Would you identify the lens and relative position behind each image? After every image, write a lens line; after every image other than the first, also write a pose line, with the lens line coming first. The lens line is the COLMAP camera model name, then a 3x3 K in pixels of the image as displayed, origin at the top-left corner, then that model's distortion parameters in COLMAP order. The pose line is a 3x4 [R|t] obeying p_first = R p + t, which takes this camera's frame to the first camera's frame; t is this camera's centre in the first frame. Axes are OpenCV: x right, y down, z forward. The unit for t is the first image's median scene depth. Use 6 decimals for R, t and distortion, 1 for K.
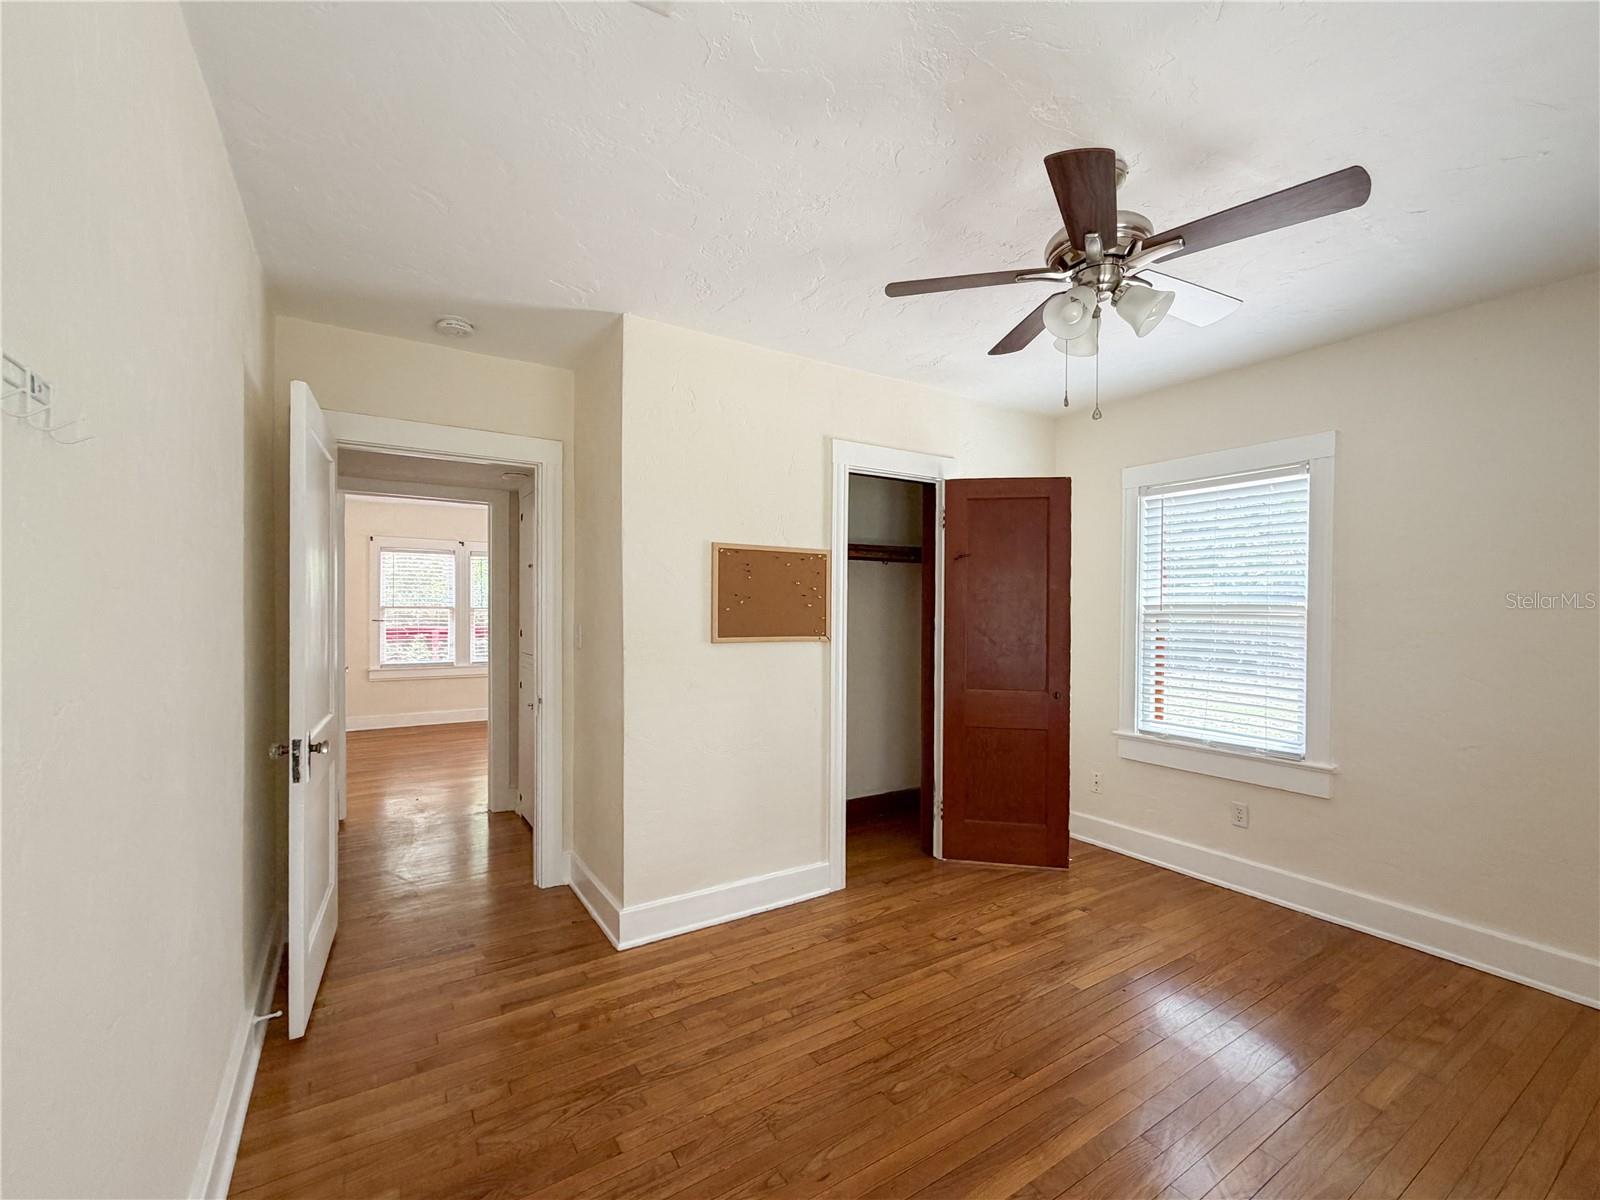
lens RADIAL K [[637.2, 0, 800.0], [0, 637.2, 600.0], [0, 0, 1]] dist [-0.003643, 0.000058]
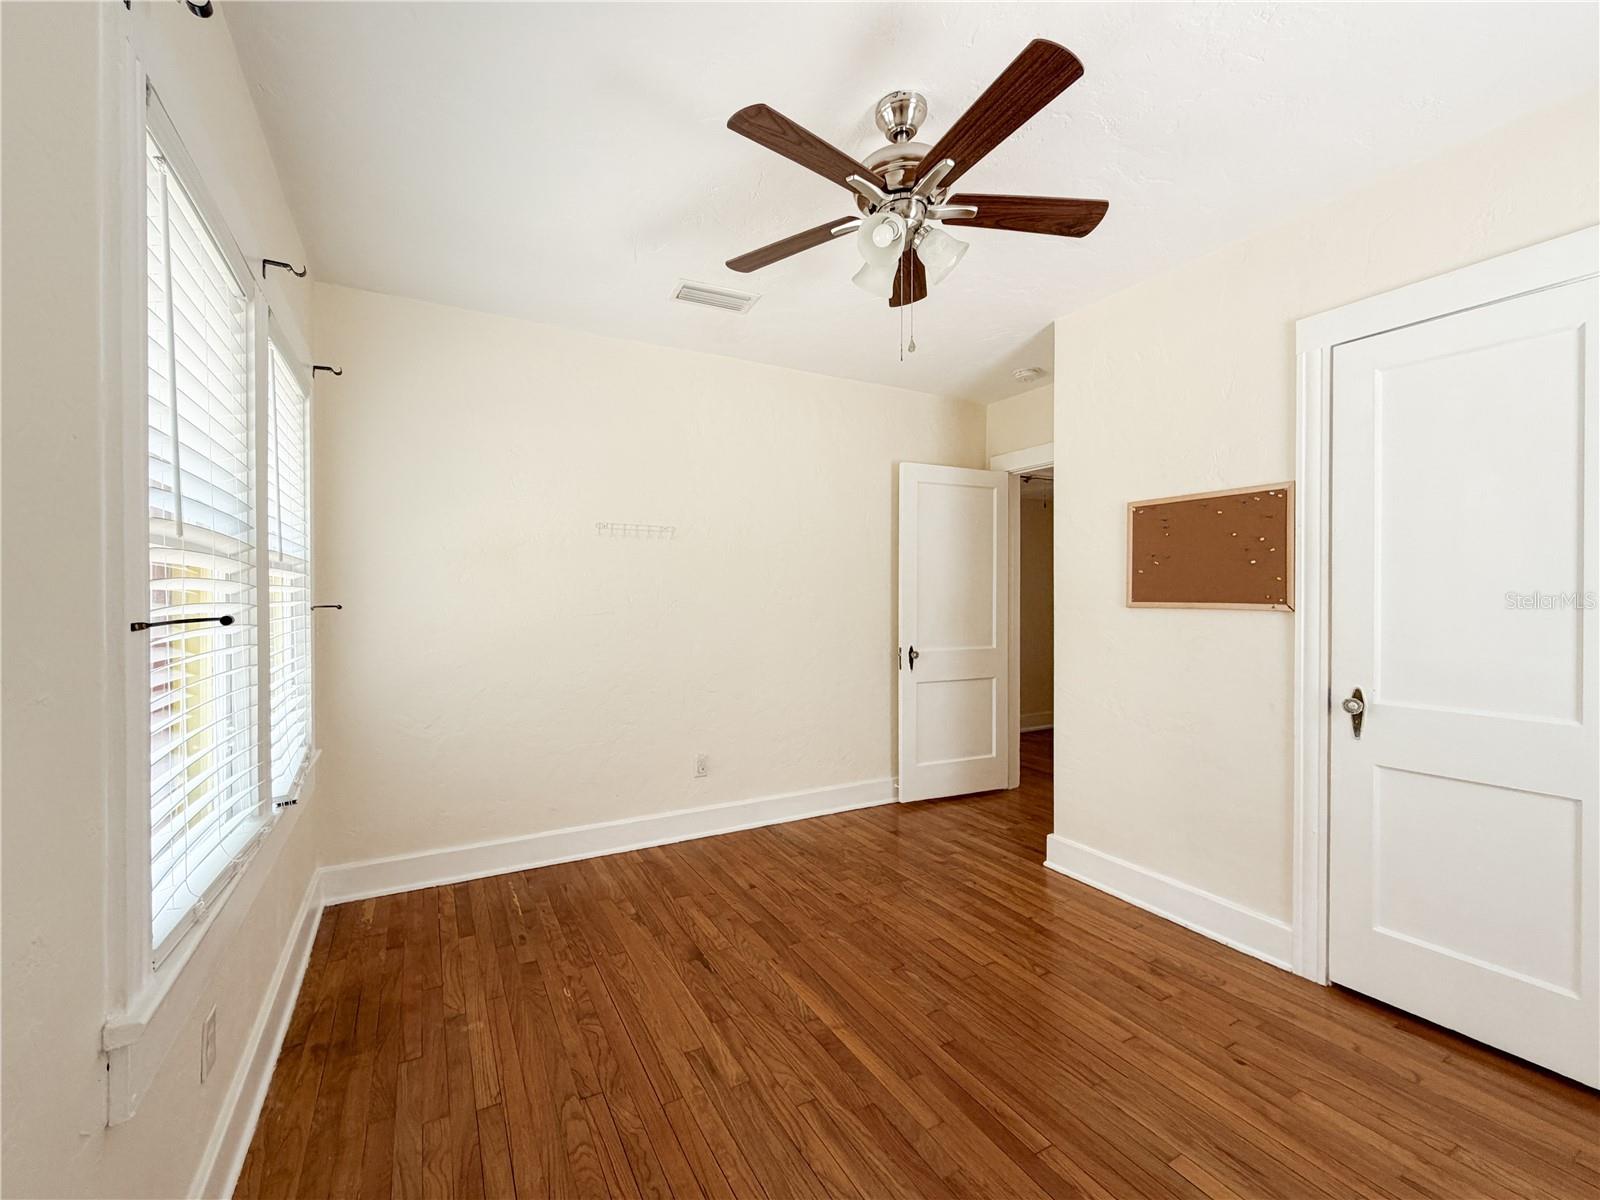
lens RADIAL K [[637.2, 0, 800.0], [0, 637.2, 600.0], [0, 0, 1]] dist [-0.003643, 0.000058]
pose [[-0.010408, -0.006039, -0.999928, 0.930870], [-0.005199, 0.999969, -0.005985, 0.072678], [0.999932, 0.005137, -0.010439, 0.578838]]
